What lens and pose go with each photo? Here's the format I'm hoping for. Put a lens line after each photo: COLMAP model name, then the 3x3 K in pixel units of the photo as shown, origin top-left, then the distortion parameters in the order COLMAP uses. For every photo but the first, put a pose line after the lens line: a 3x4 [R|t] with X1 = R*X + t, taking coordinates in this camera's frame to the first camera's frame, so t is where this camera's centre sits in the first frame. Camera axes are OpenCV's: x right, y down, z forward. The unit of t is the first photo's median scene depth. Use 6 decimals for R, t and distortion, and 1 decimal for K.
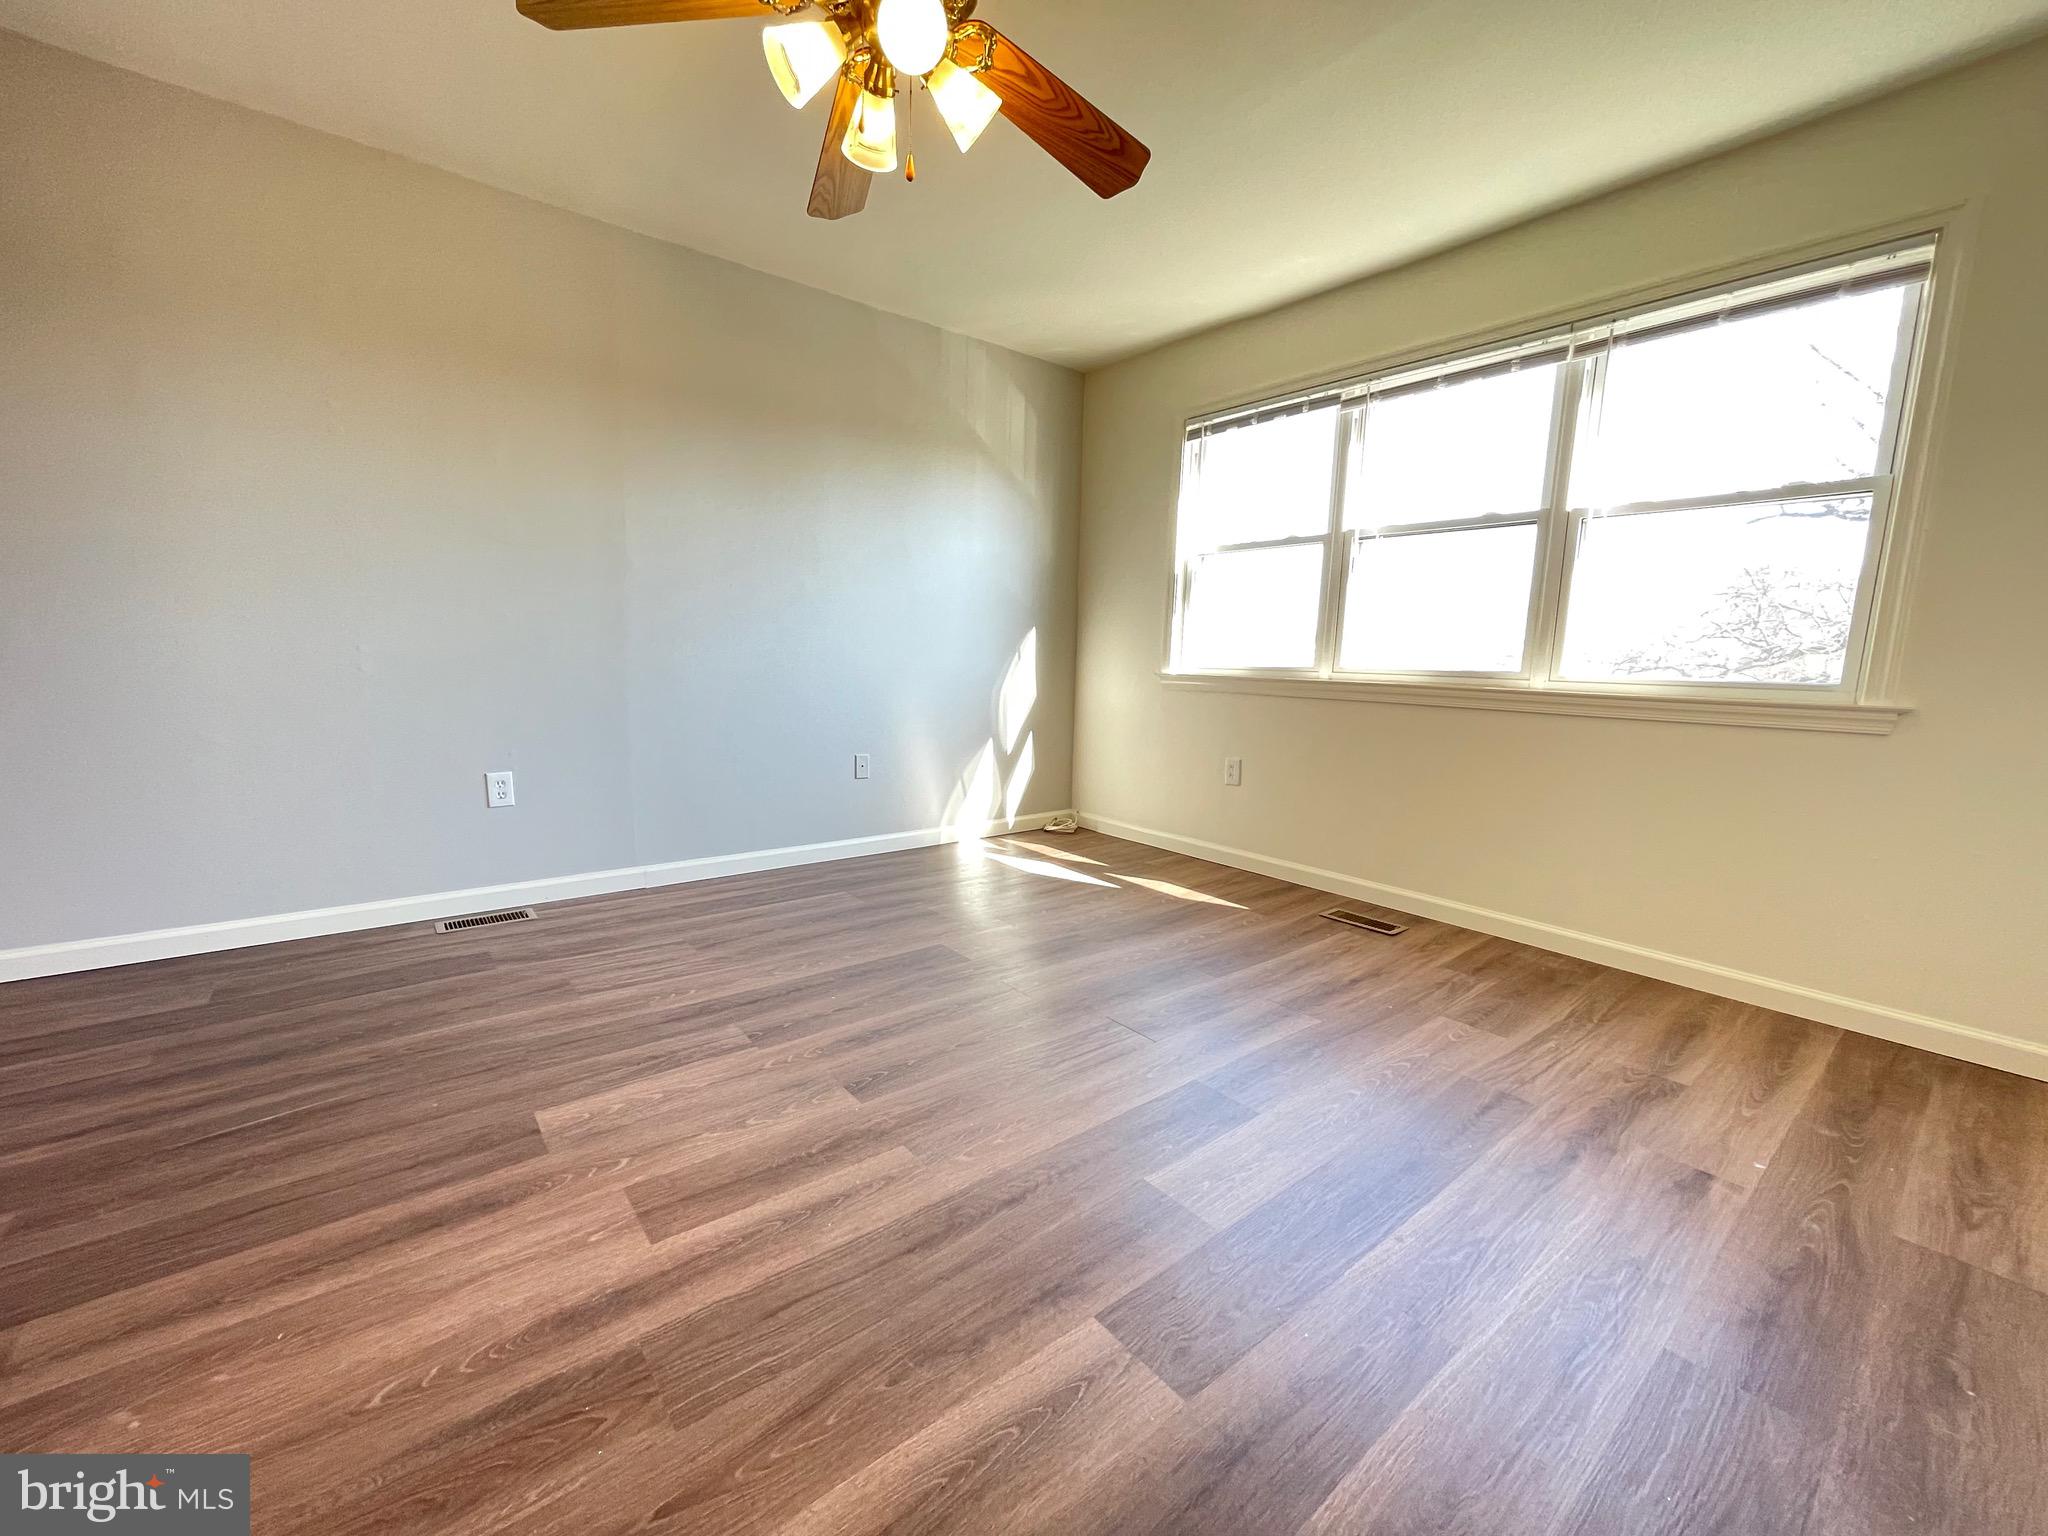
lens RADIAL K [[821.1, 0, 1020.7], [0, 821.1, 771.5], [0, 0, 1]] dist [-0.000754, 0.000267]
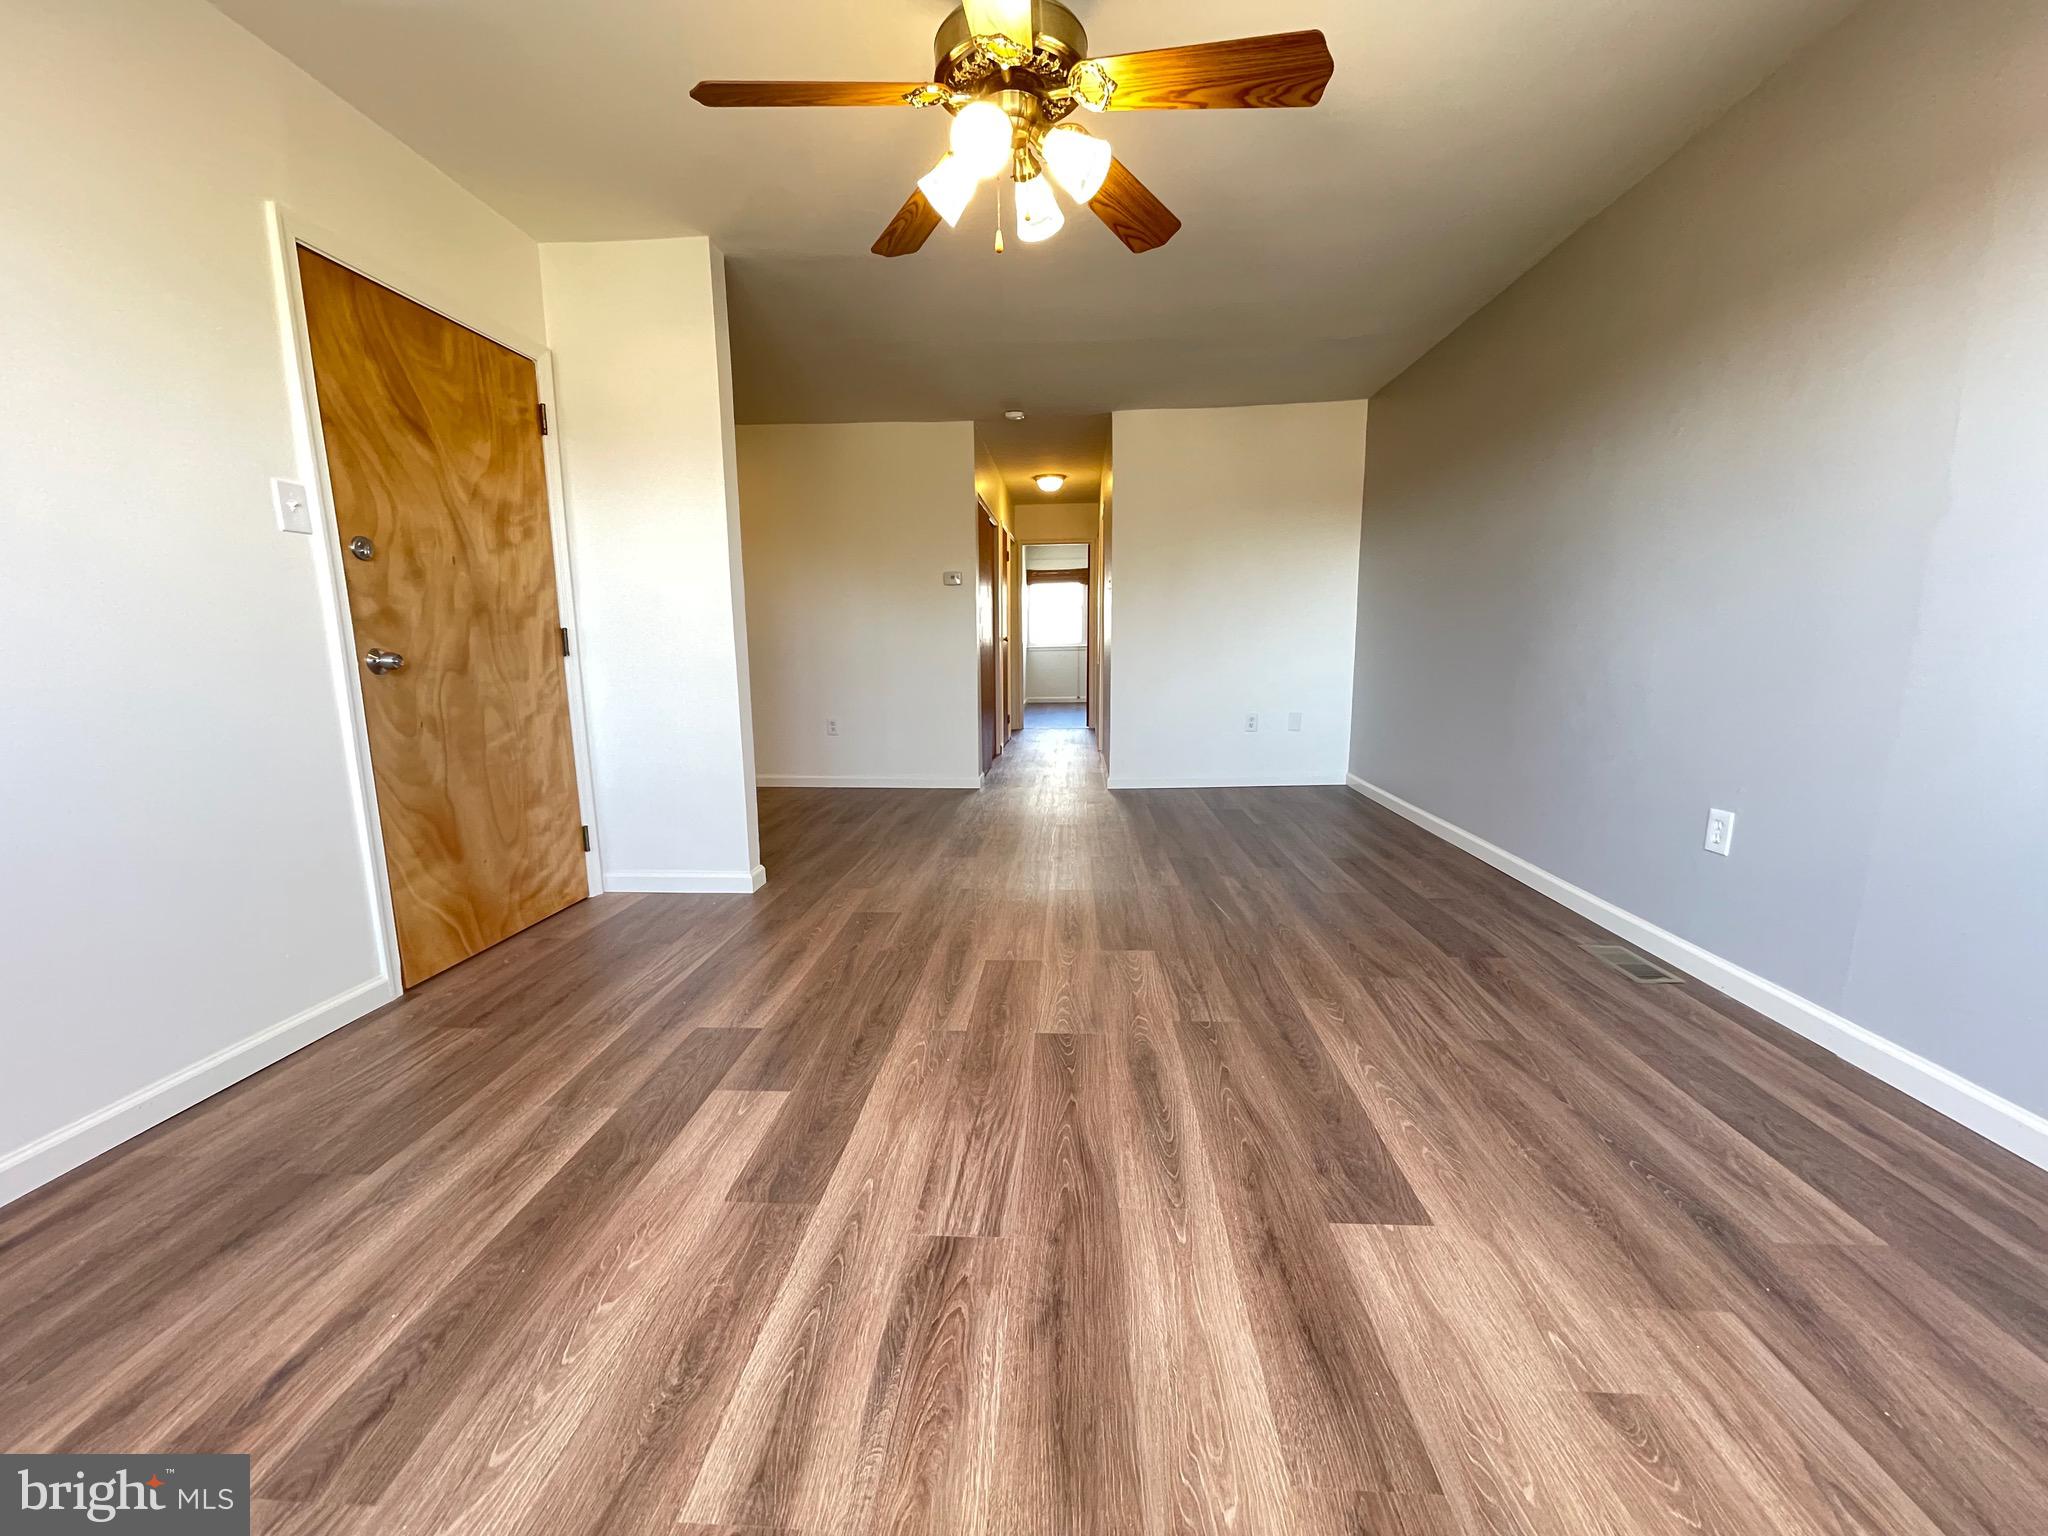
lens RADIAL K [[821.1, 0, 1020.7], [0, 821.1, 771.5], [0, 0, 1]] dist [-0.000754, 0.000267]
pose [[-0.673011, 0.100384, -0.732789, 0.419679], [-0.111261, 0.965733, 0.234479, -0.153804], [0.731217, 0.239337, -0.638780, 1.054965]]
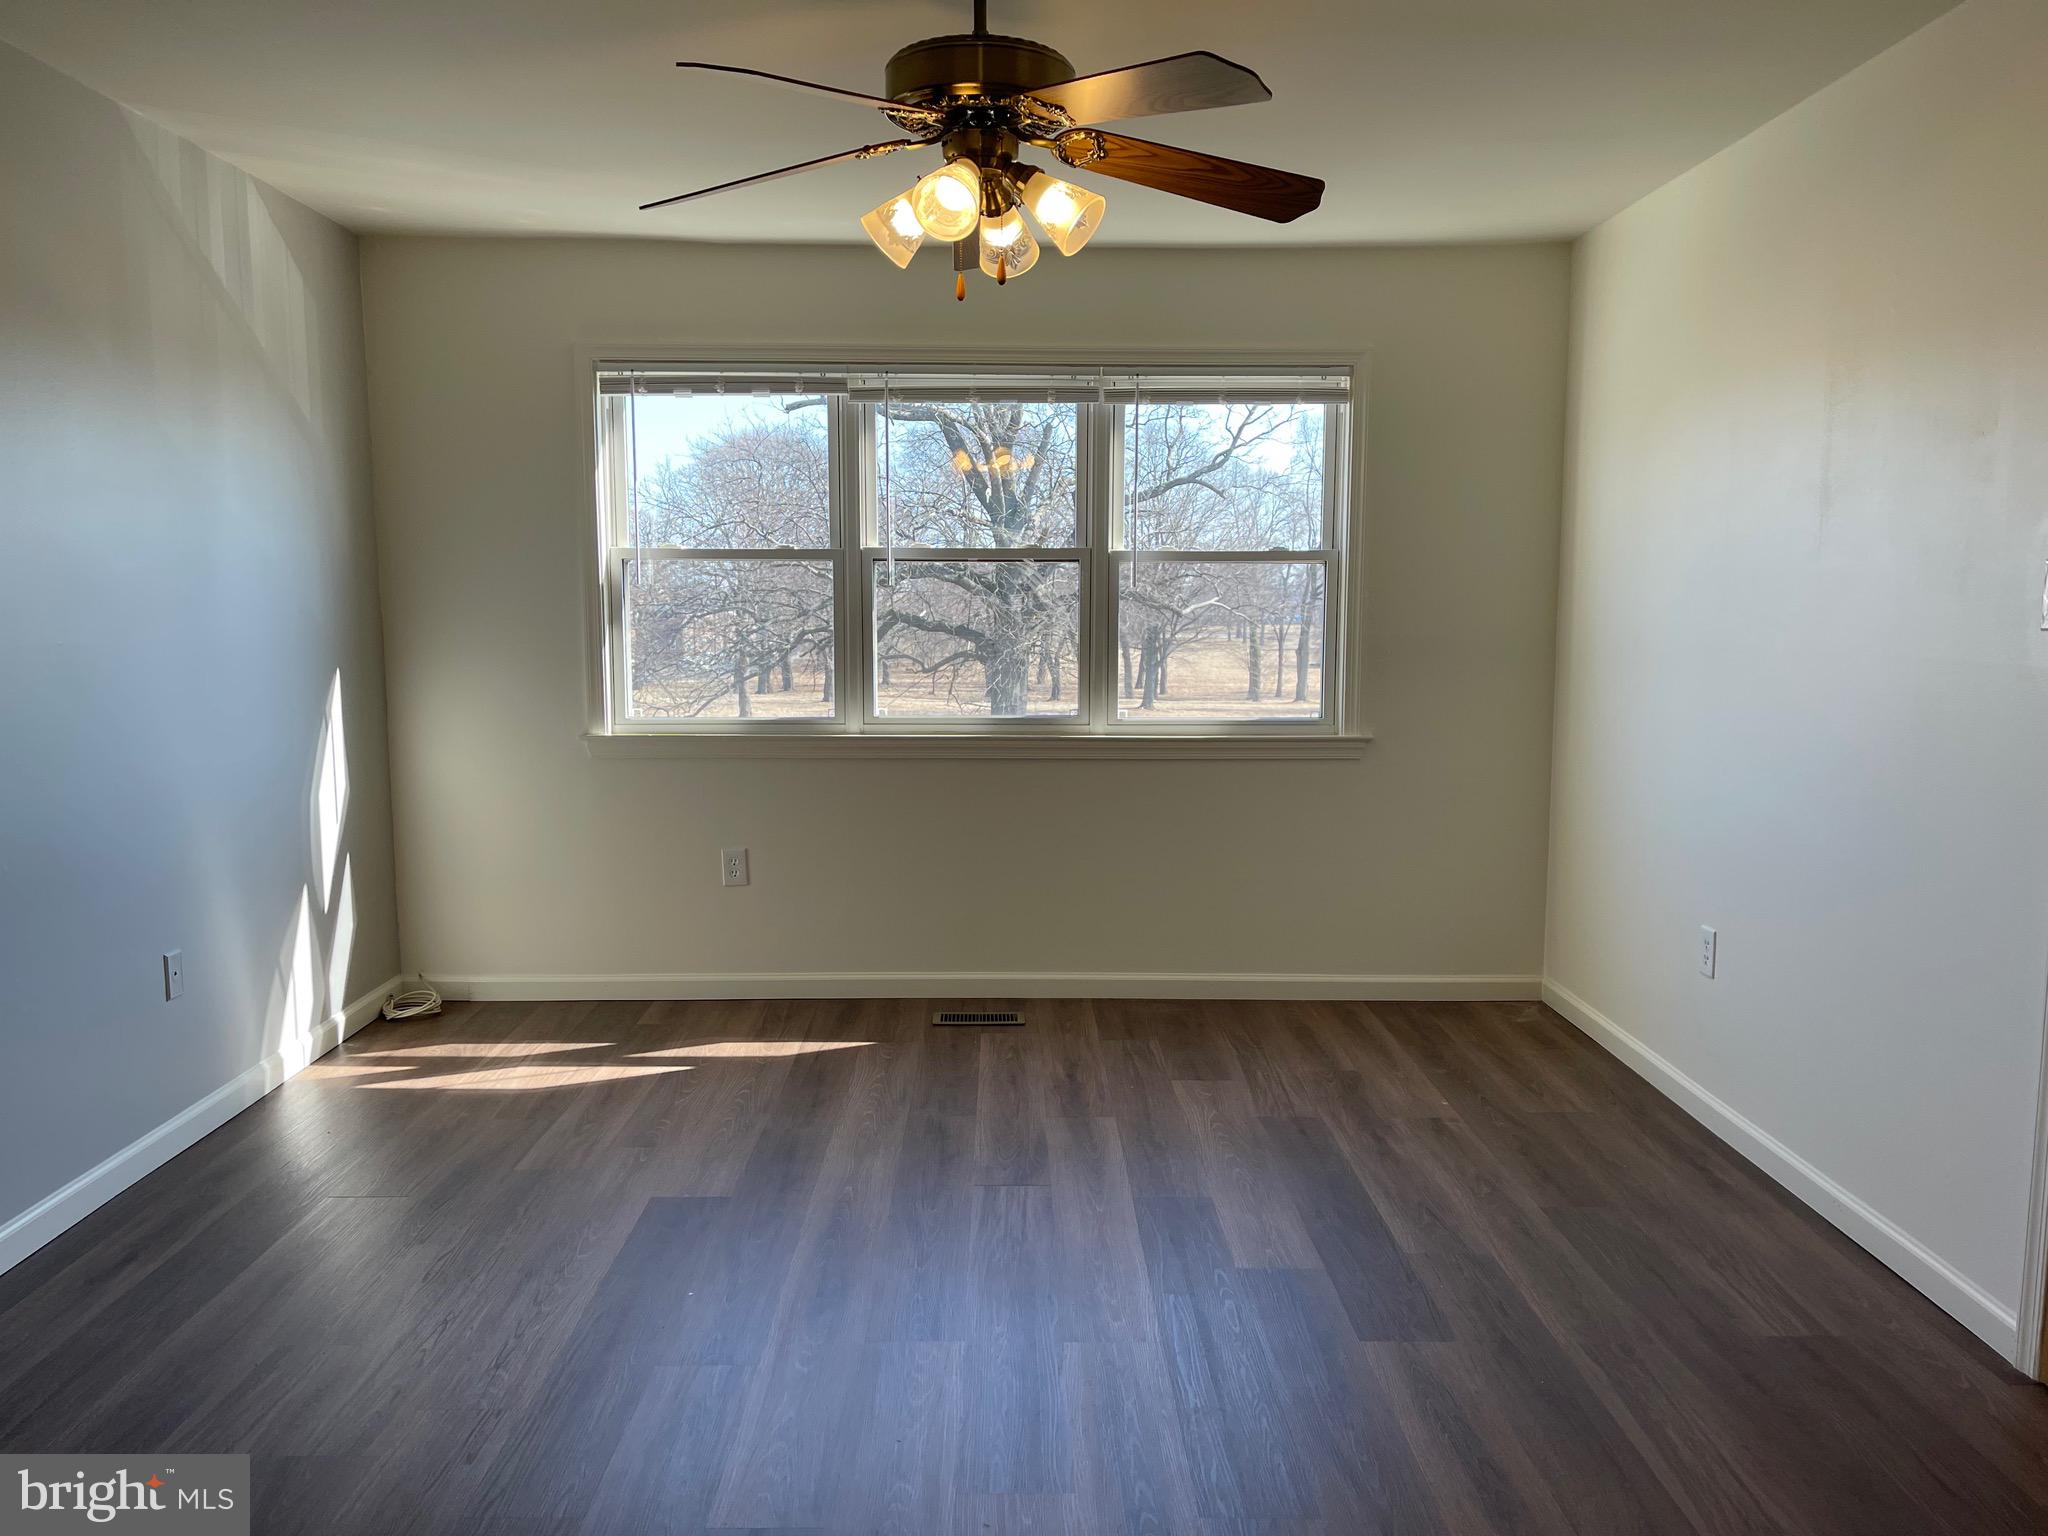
lens RADIAL K [[1512.1, 0, 1020.5], [0, 1512.1, 772.0], [0, 0, 1]] dist [0.167975, -0.280861]
pose [[0.617310, -0.113036, 0.778557, -0.831821], [0.125963, 0.991058, 0.044014, -0.149066], [-0.776570, 0.070900, 0.626028, -0.040673]]
